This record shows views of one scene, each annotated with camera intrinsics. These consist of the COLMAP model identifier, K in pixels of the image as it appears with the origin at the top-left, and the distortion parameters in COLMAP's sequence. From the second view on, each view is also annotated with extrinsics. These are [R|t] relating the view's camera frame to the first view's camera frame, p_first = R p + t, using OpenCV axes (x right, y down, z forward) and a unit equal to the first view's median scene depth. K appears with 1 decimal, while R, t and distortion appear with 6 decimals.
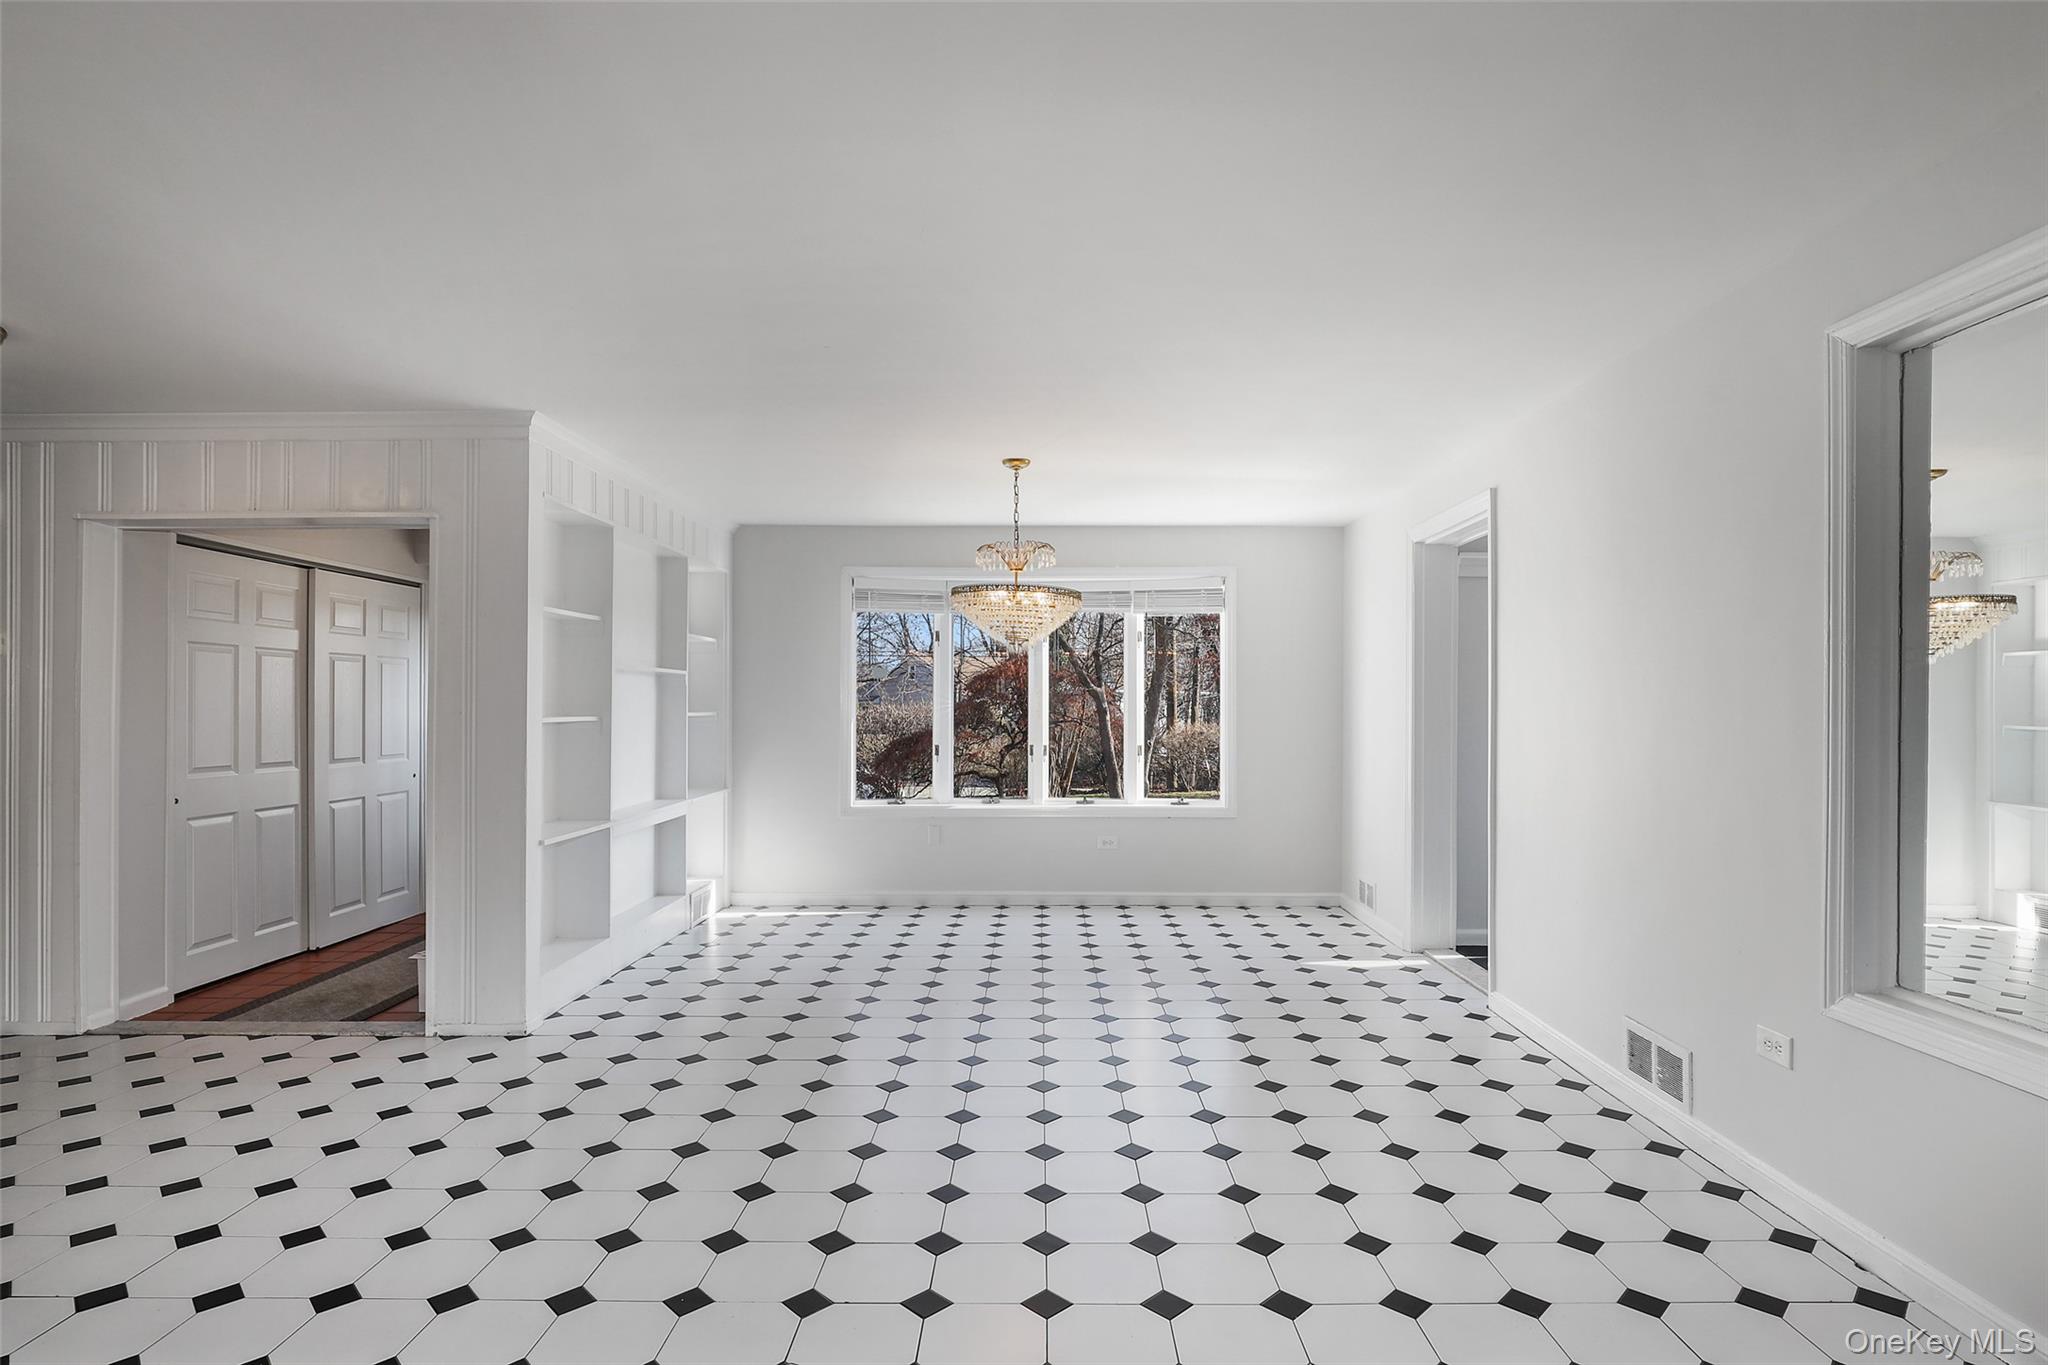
lens RADIAL K [[1027.3, 0, 1029.8], [0, 1027.3, 701.6], [0, 0, 1]] dist [-0.004481, 0.000556]
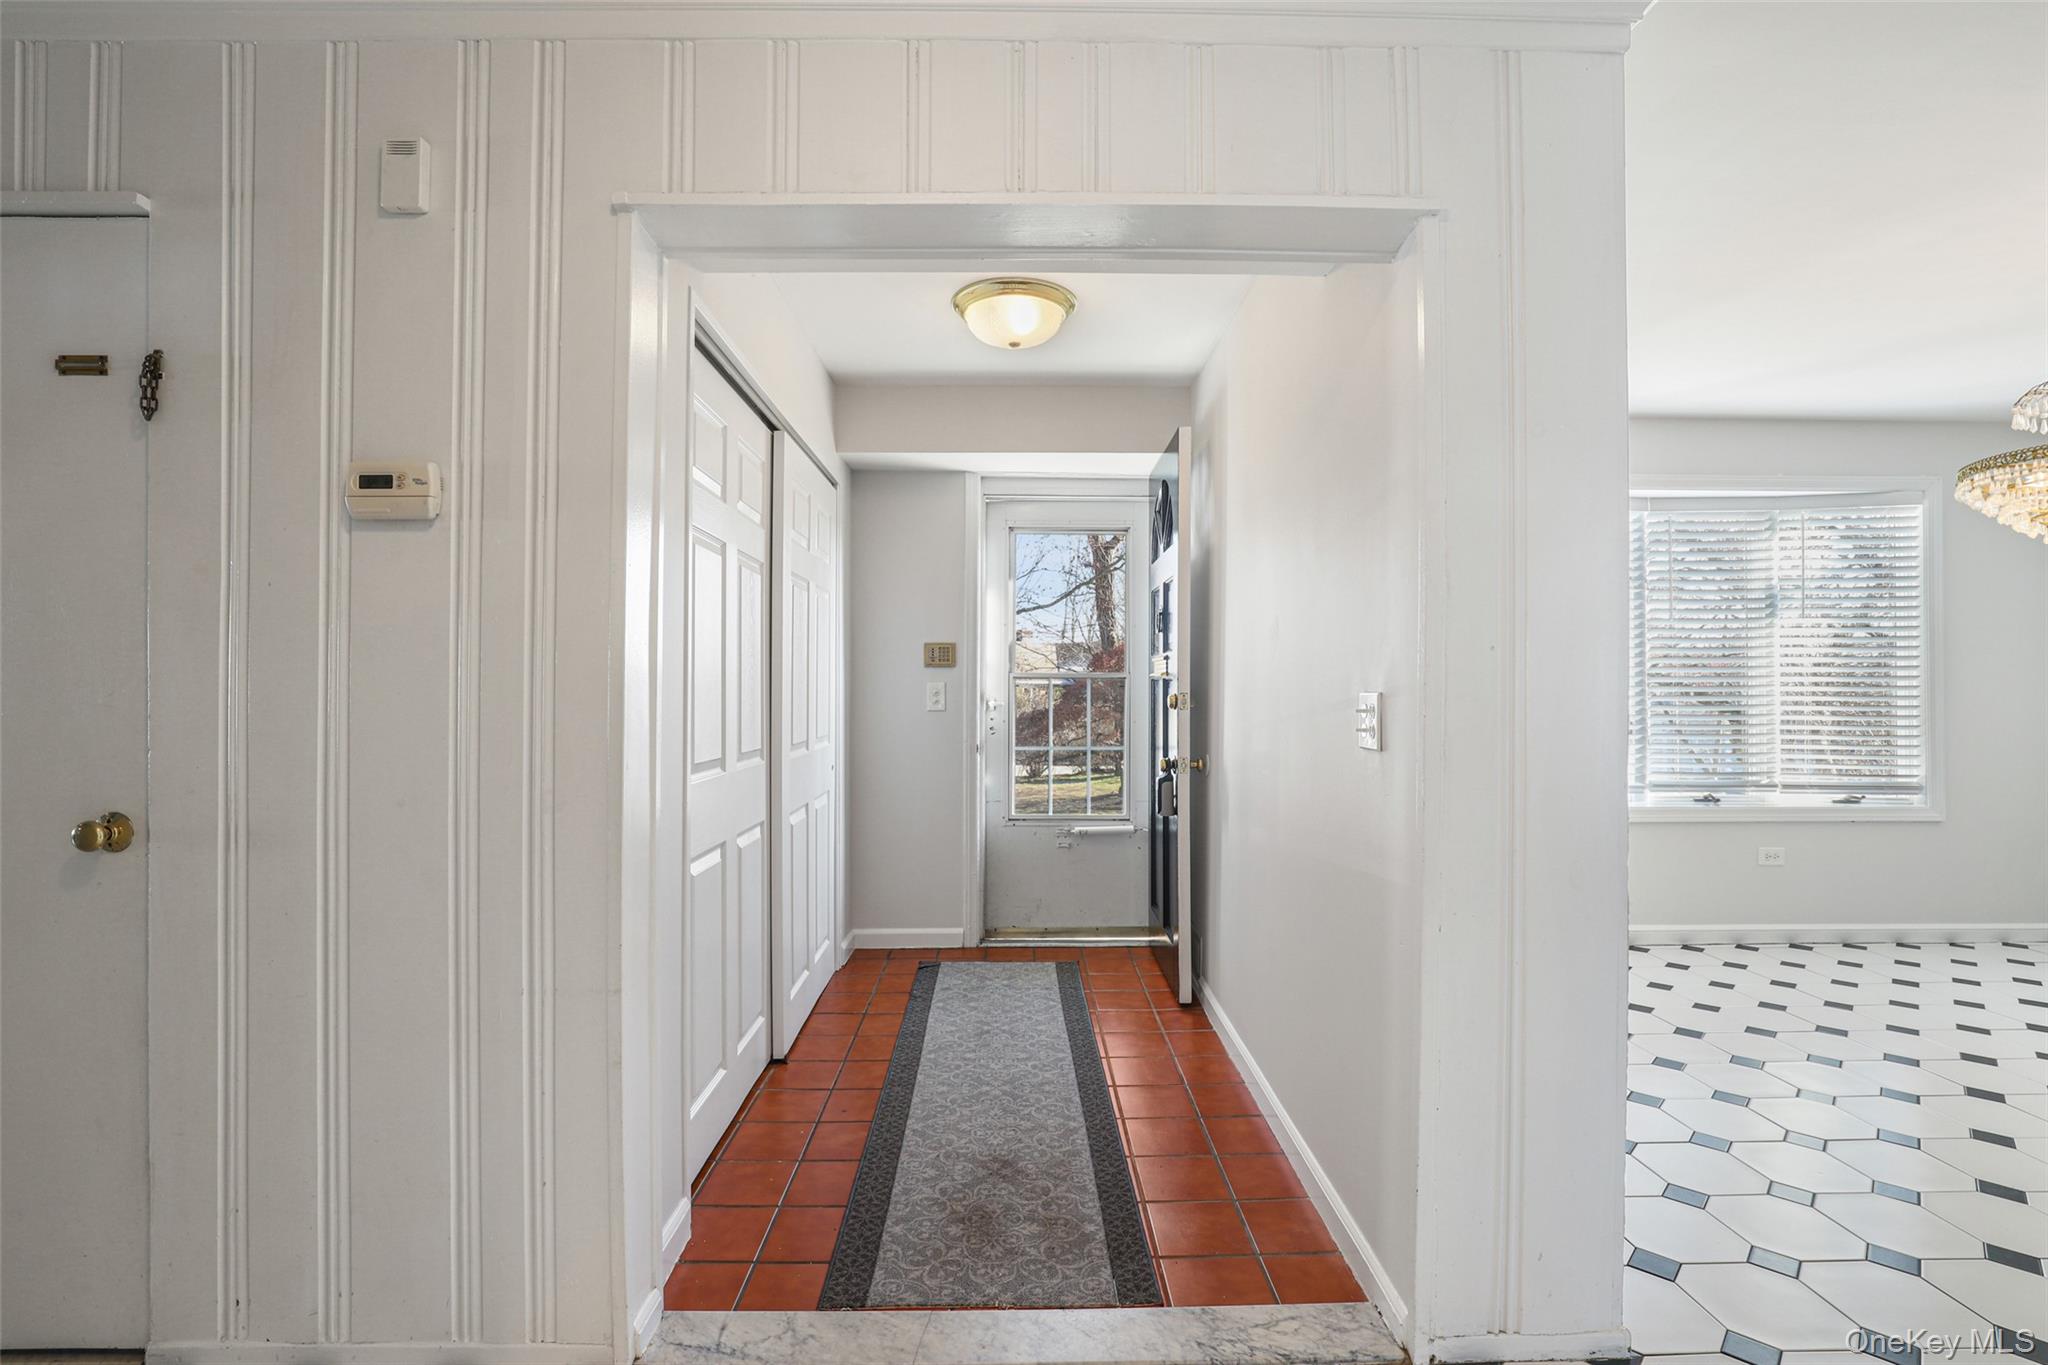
lens RADIAL K [[954.7, 0, 1017.2], [0, 954.7, 684.7], [0, 0, 1]] dist [-0.007562, 0.002654]
pose [[0.999831, -0.002423, 0.018239, -0.582444], [0.002419, 0.999997, 0.000282, 0.021493], [-0.018239, -0.000238, 0.999834, 0.446100]]
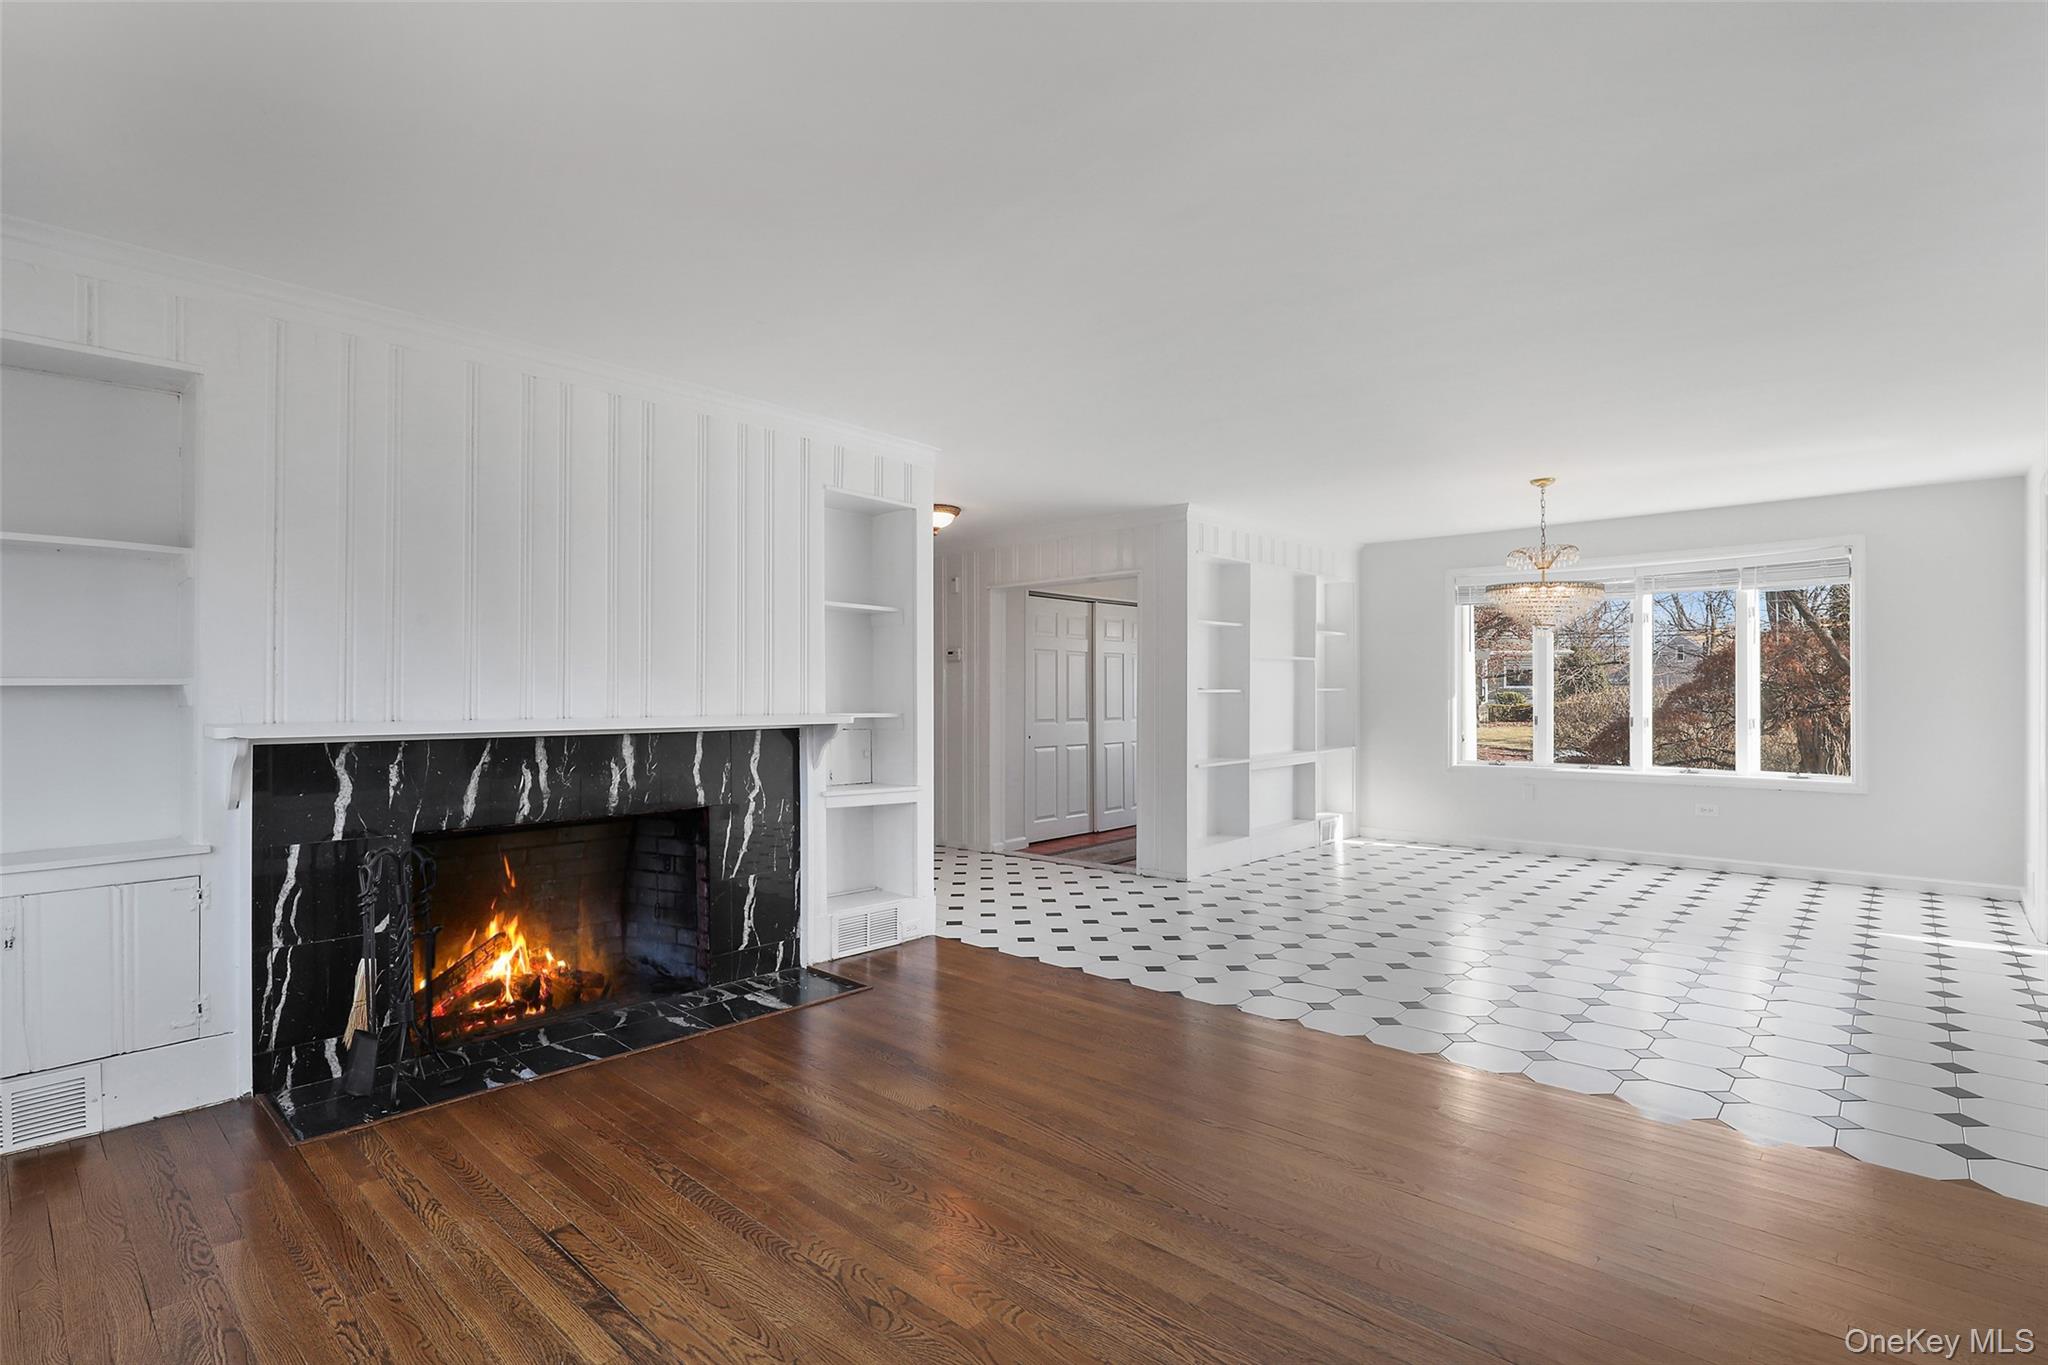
lens RADIAL K [[954.7, 0, 1030.2], [0, 954.7, 686.2], [0, 0, 1]] dist [-0.007562, 0.002654]
pose [[0.751284, -0.007463, -0.659937, 0.243269], [0.006503, 0.999971, -0.003905, 0.011390], [0.659947, -0.001358, 0.751311, -0.231293]]
